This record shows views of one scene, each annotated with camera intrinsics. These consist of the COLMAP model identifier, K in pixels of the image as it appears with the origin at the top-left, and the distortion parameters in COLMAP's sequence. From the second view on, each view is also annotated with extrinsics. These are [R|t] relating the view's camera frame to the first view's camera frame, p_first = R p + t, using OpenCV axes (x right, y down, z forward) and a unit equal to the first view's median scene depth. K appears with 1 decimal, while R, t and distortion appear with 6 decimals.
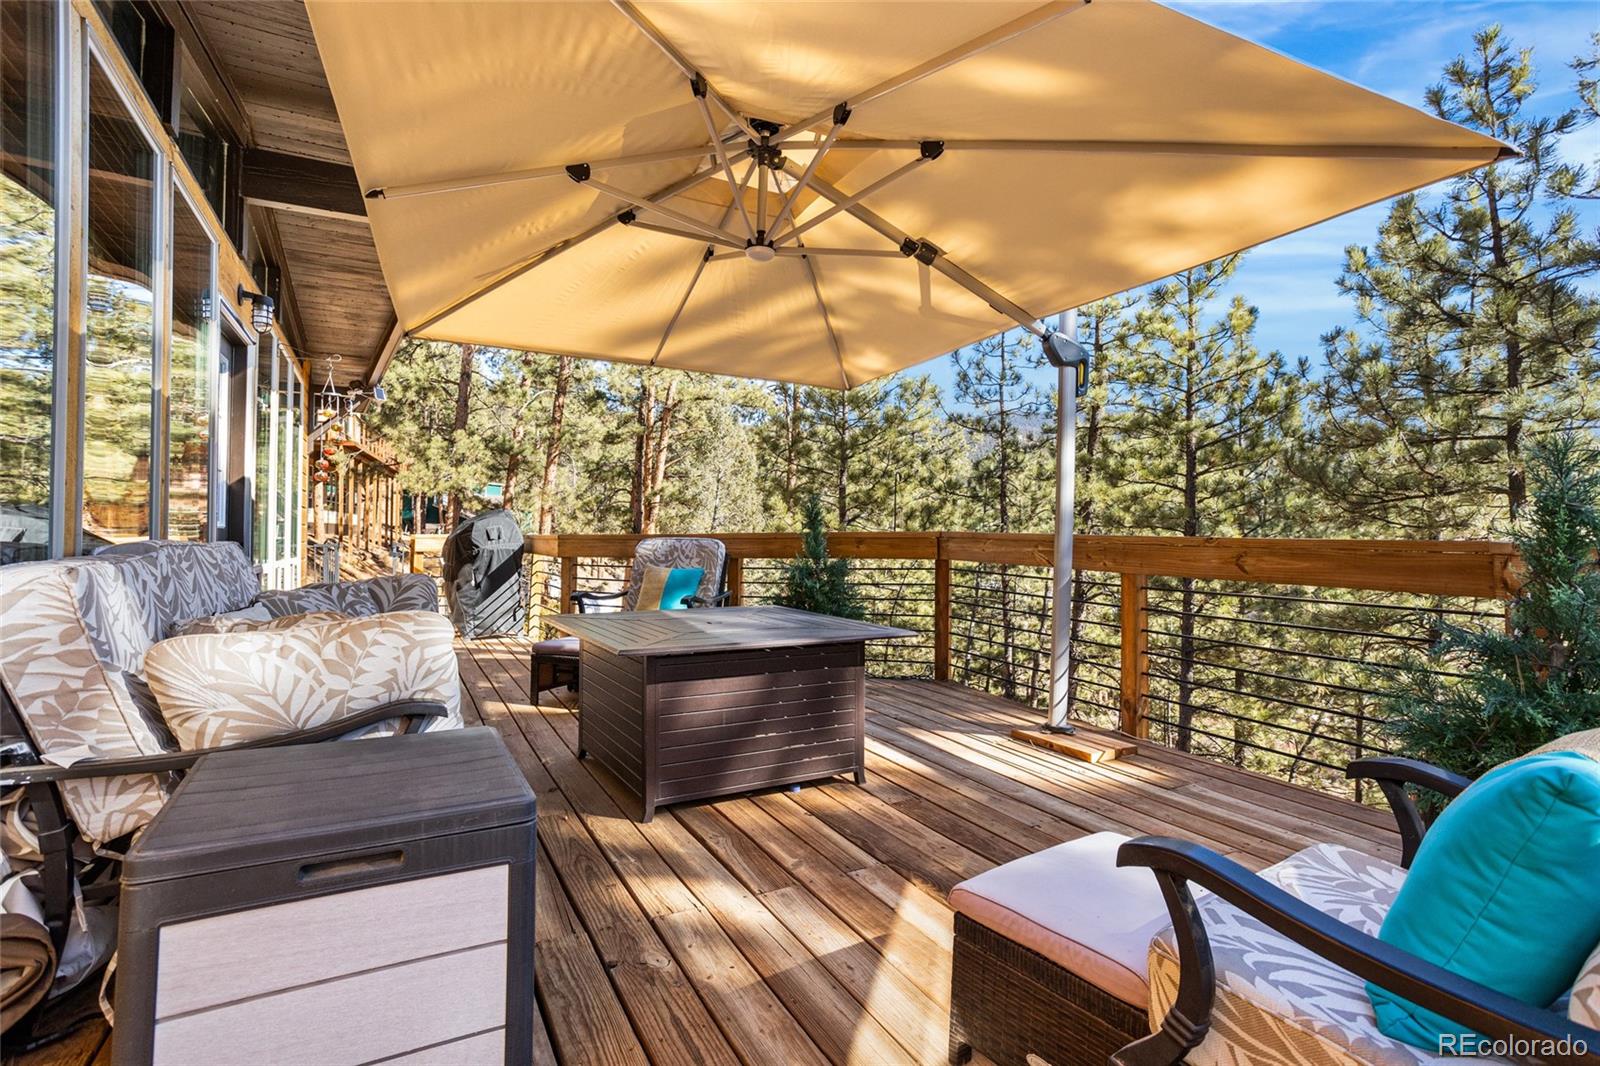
lens RADIAL K [[776.6, 0, 800.0], [0, 776.6, 533.0], [0, 0, 1]] dist [-0.046029, 0.037174]
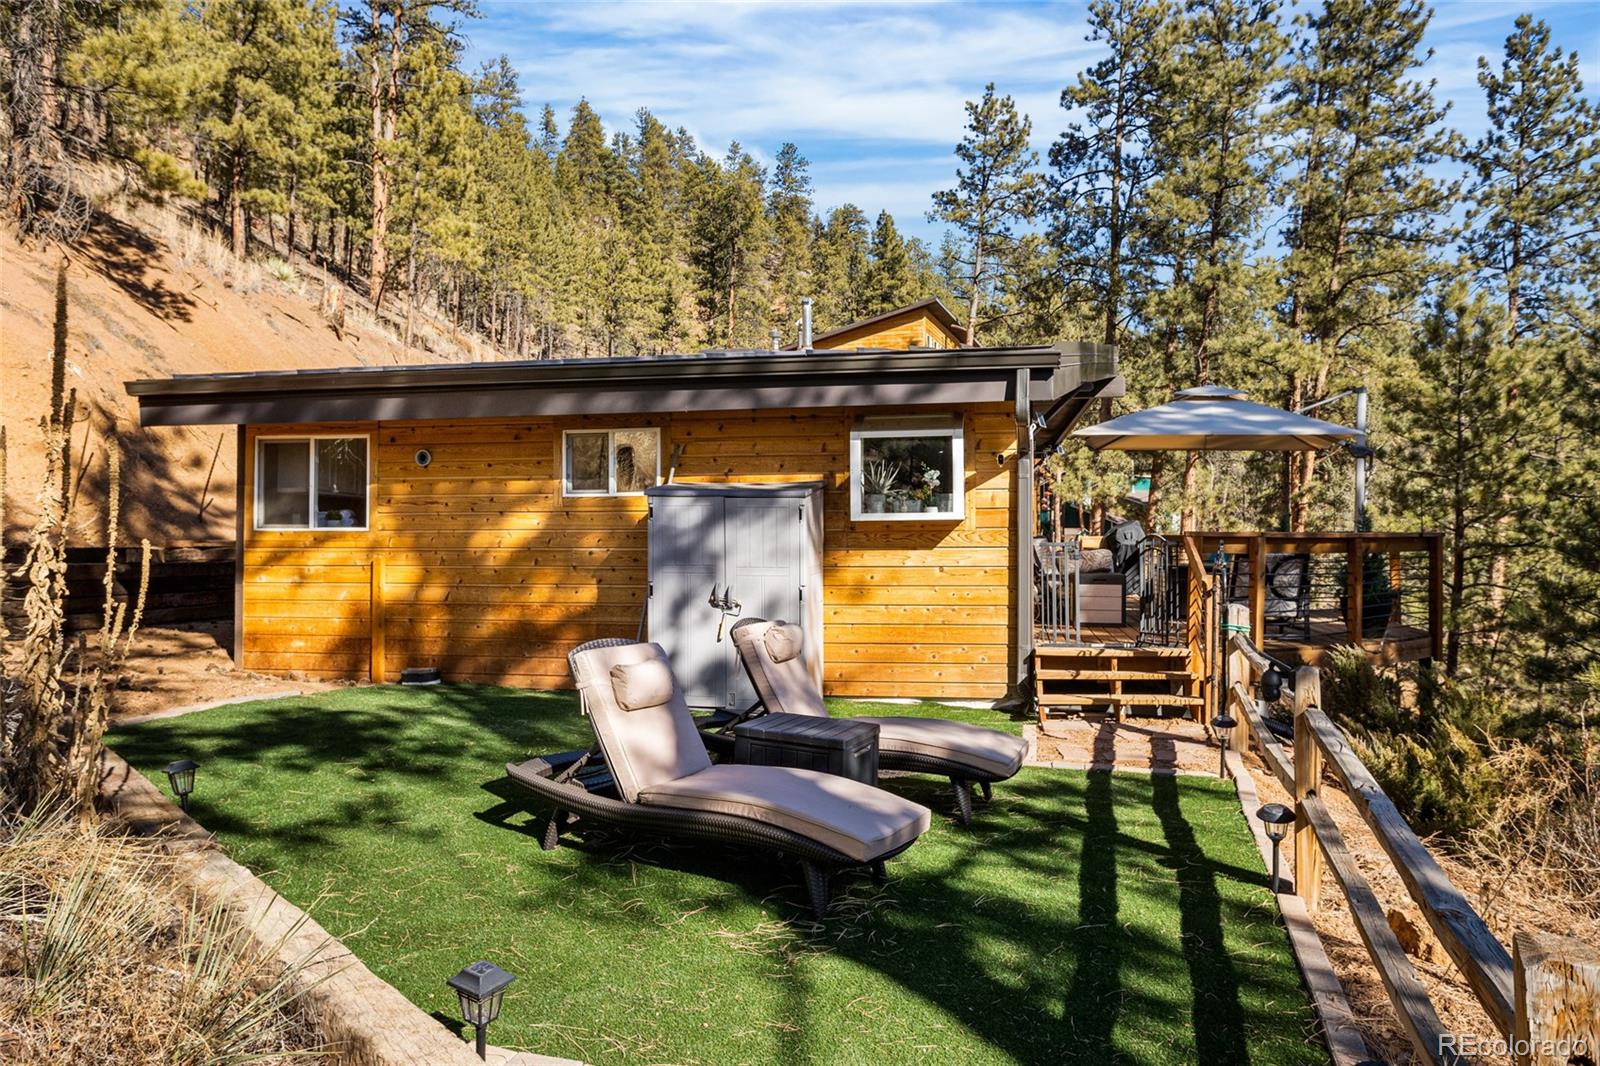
lens RADIAL K [[1478.6, 0, 800.0], [0, 1478.6, 533.0], [0, 0, 1]] dist [-0.008383, -0.003355]
pose [[0.818587, -0.011313, -0.574270, 0.360133], [0.009624, 0.999936, -0.005979, 0.001337], [0.574301, -0.000632, 0.818644, -0.853543]]
